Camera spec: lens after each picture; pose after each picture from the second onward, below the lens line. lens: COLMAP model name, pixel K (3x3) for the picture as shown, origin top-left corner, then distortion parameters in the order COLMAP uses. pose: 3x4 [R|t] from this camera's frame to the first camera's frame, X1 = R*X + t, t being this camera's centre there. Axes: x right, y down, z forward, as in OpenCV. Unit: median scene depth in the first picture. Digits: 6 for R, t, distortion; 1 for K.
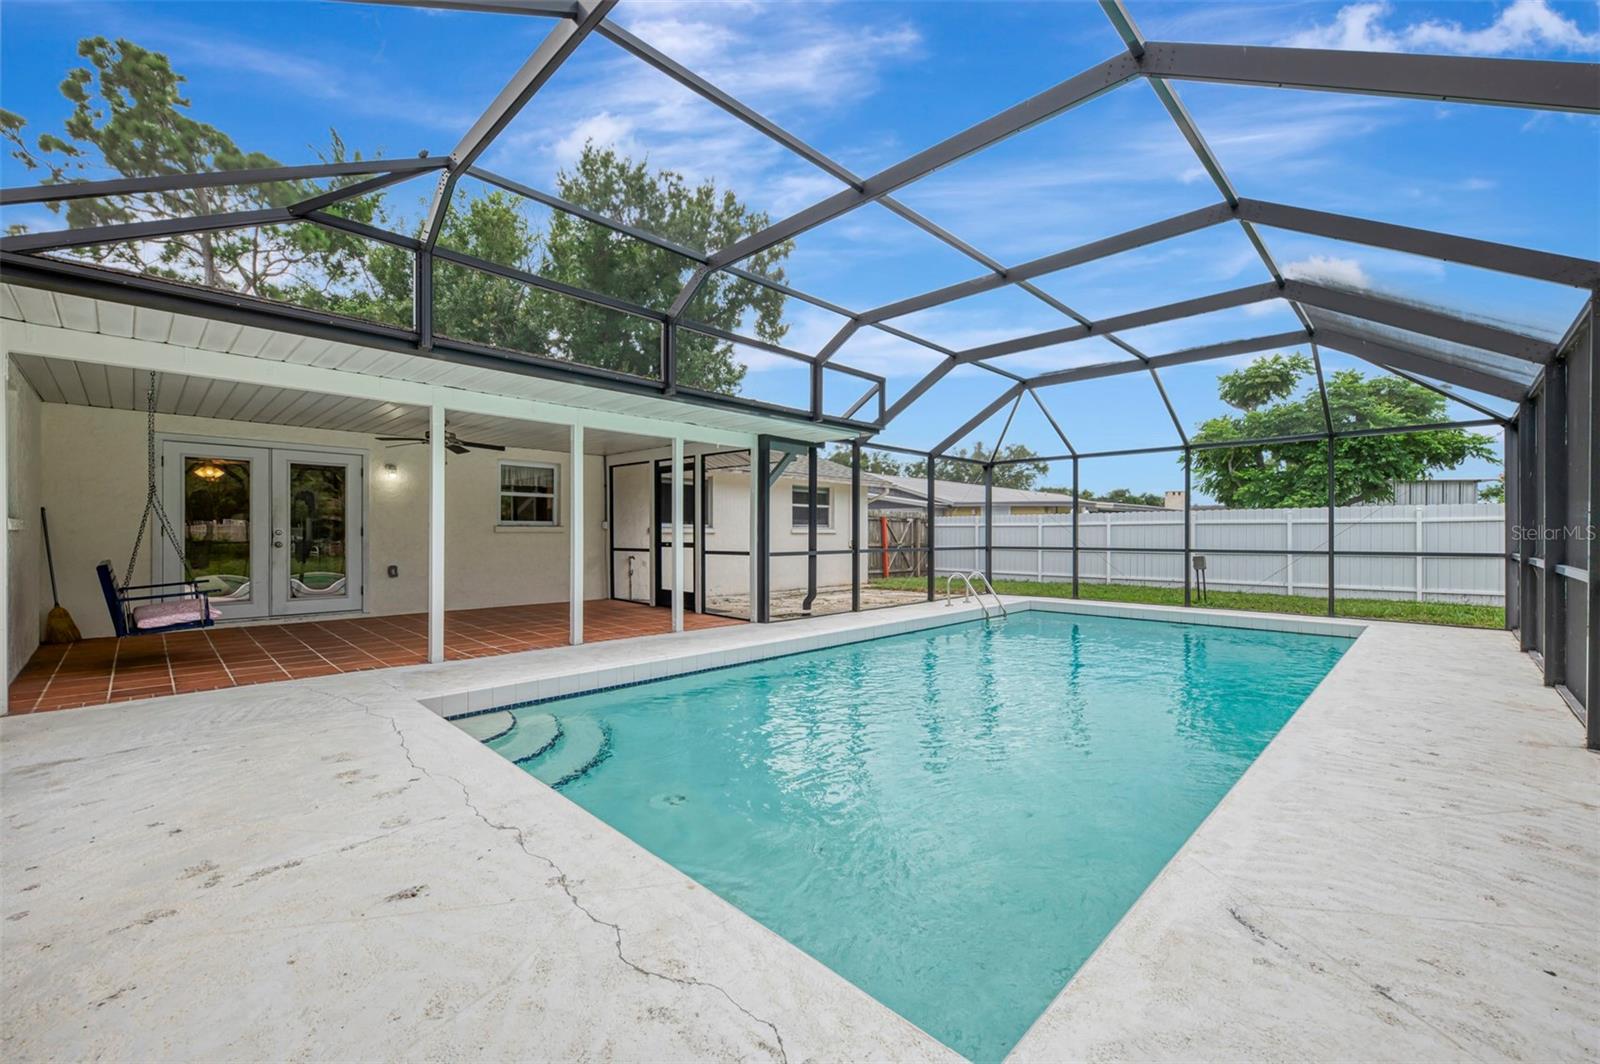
lens RADIAL K [[642.3, 0, 800.0], [0, 642.3, 532.0], [0, 0, 1]] dist [0.014771, -0.000215]
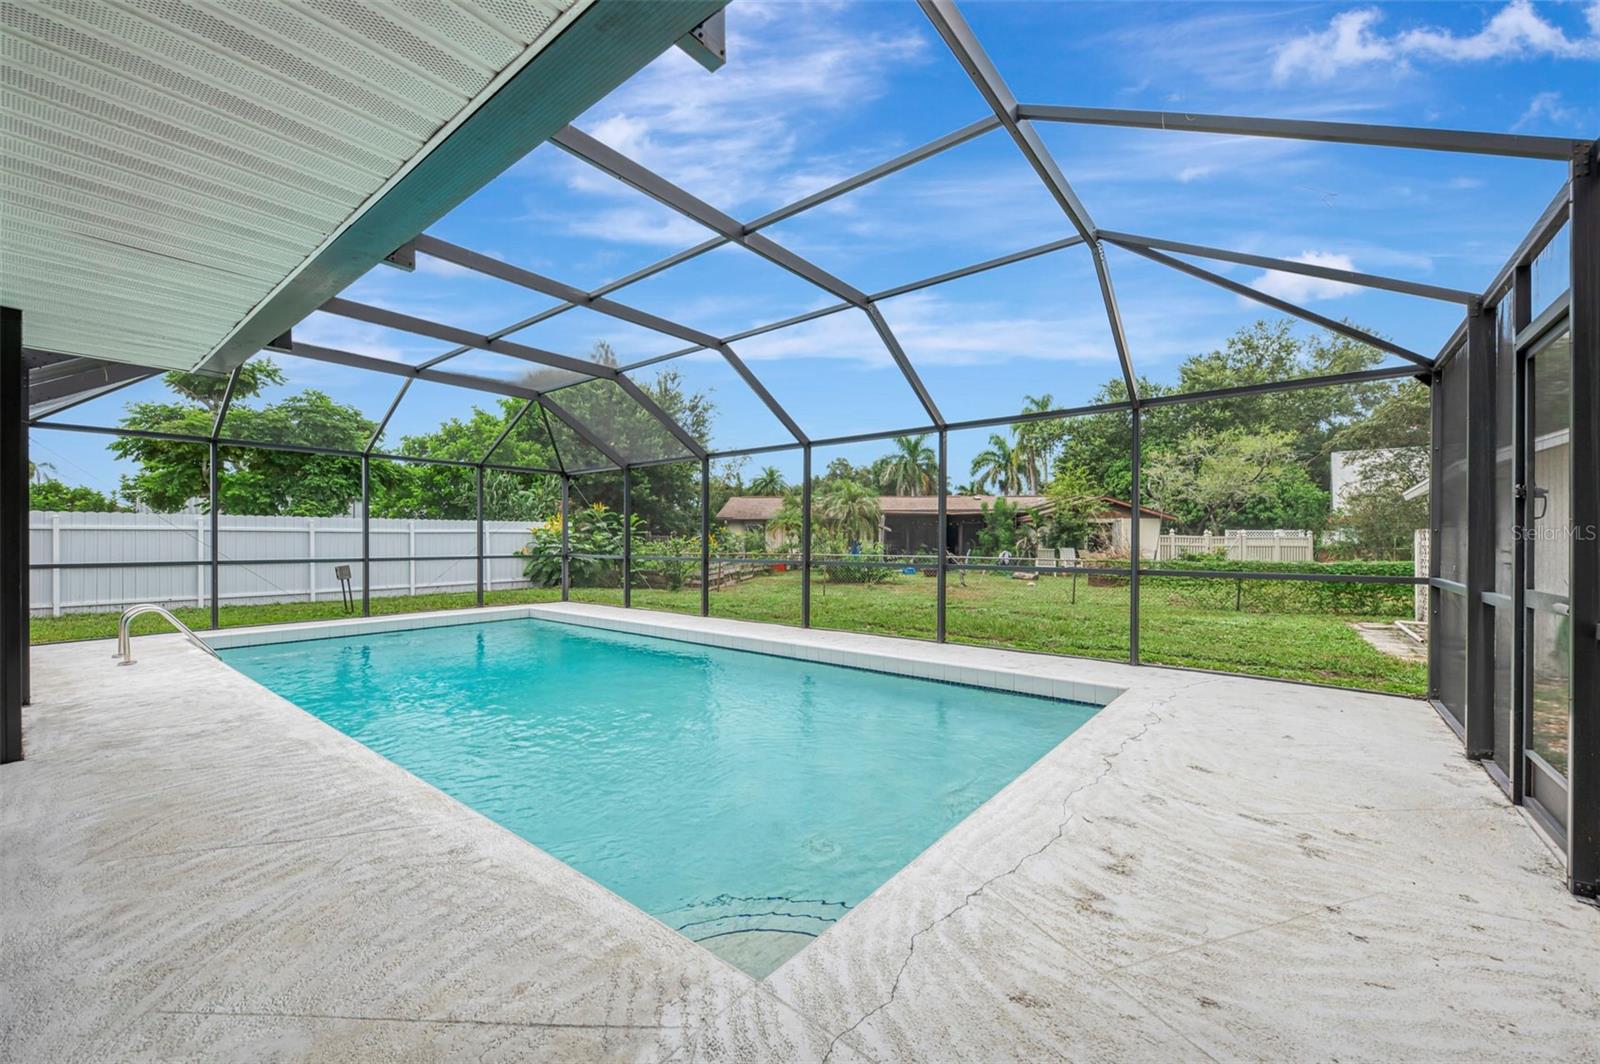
lens RADIAL K [[631.4, 0, 800.0], [0, 631.4, 532.0], [0, 0, 1]] dist [0.001816, 0.000076]
pose [[-0.092627, 0.014771, 0.995591, -0.395054], [-0.001097, 0.999888, -0.014936, 0.001576], [-0.995700, -0.002476, -0.092600, 0.406146]]
